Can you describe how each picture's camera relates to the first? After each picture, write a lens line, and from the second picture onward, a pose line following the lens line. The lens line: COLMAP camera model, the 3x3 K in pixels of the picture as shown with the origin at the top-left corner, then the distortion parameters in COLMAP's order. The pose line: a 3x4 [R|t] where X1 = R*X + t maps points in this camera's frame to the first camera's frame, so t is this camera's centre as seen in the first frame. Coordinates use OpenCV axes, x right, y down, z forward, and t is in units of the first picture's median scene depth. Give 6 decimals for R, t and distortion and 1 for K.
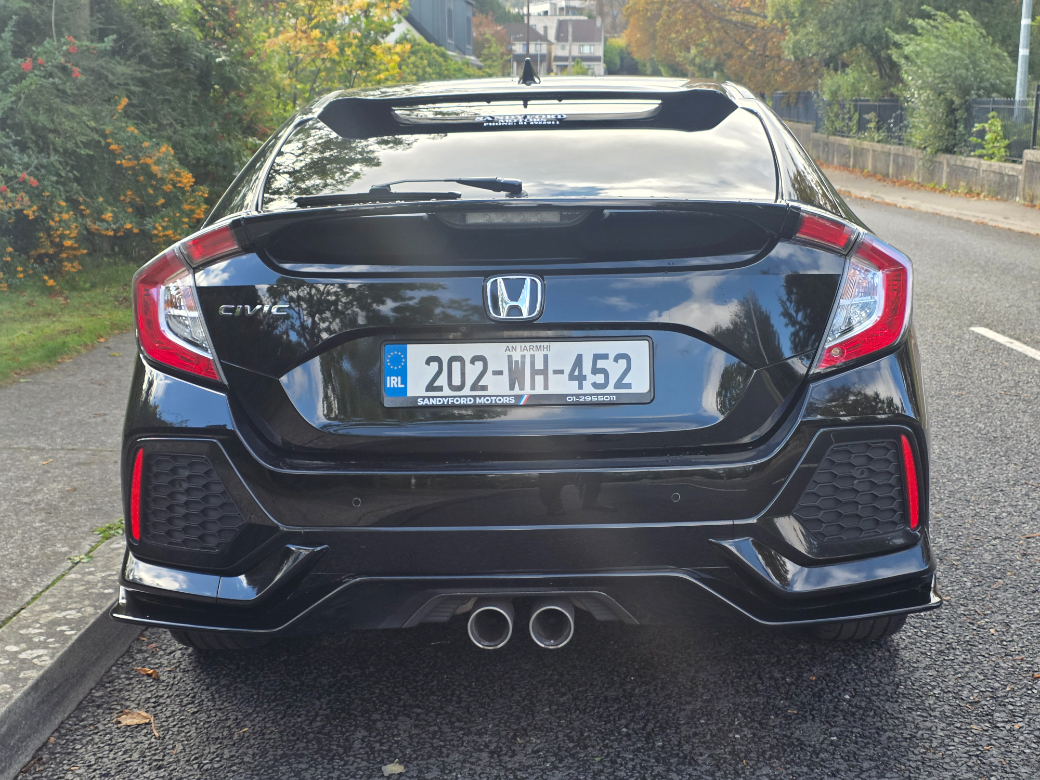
lens RADIAL K [[1379.1, 0, 520.1], [0, 1379.1, 391.1], [0, 0, 1]] dist [-0.030291, 0.000000]
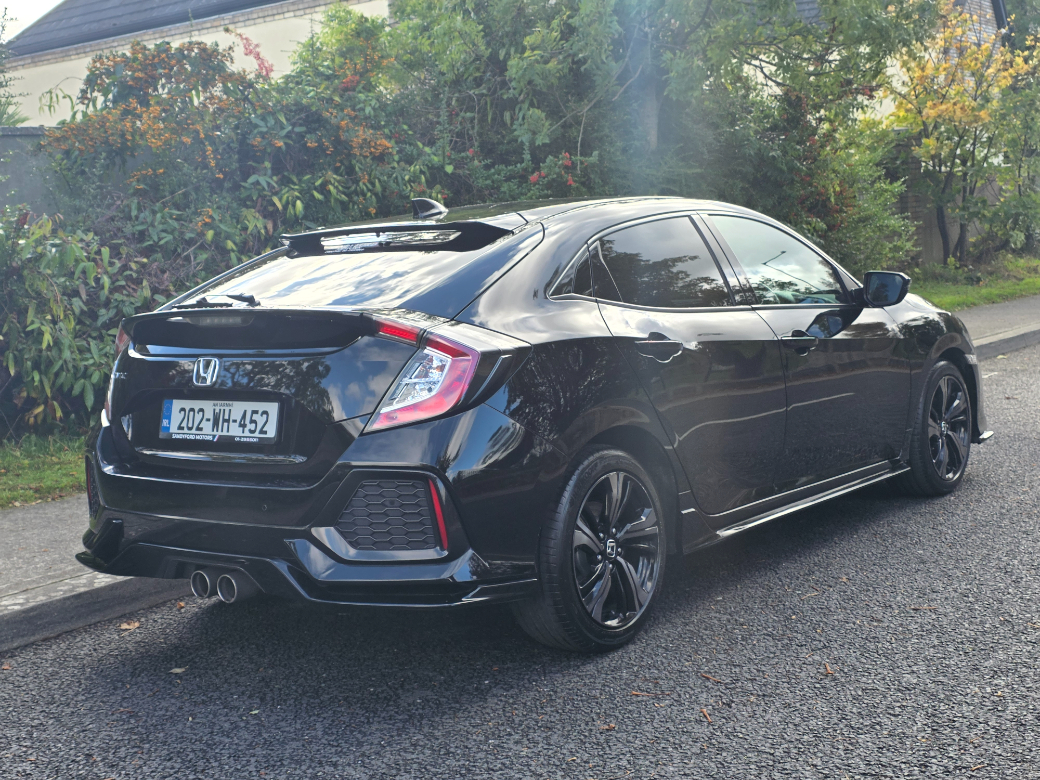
lens RADIAL K [[1379.1, 0, 519.4], [0, 1379.1, 387.9], [0, 0, 1]] dist [-0.030291, 0.000000]
pose [[0.819132, 0.030876, -0.572773, 1.156979], [-0.060370, 0.997645, -0.032557, -0.019926], [0.570419, 0.061247, 0.819067, -0.071263]]
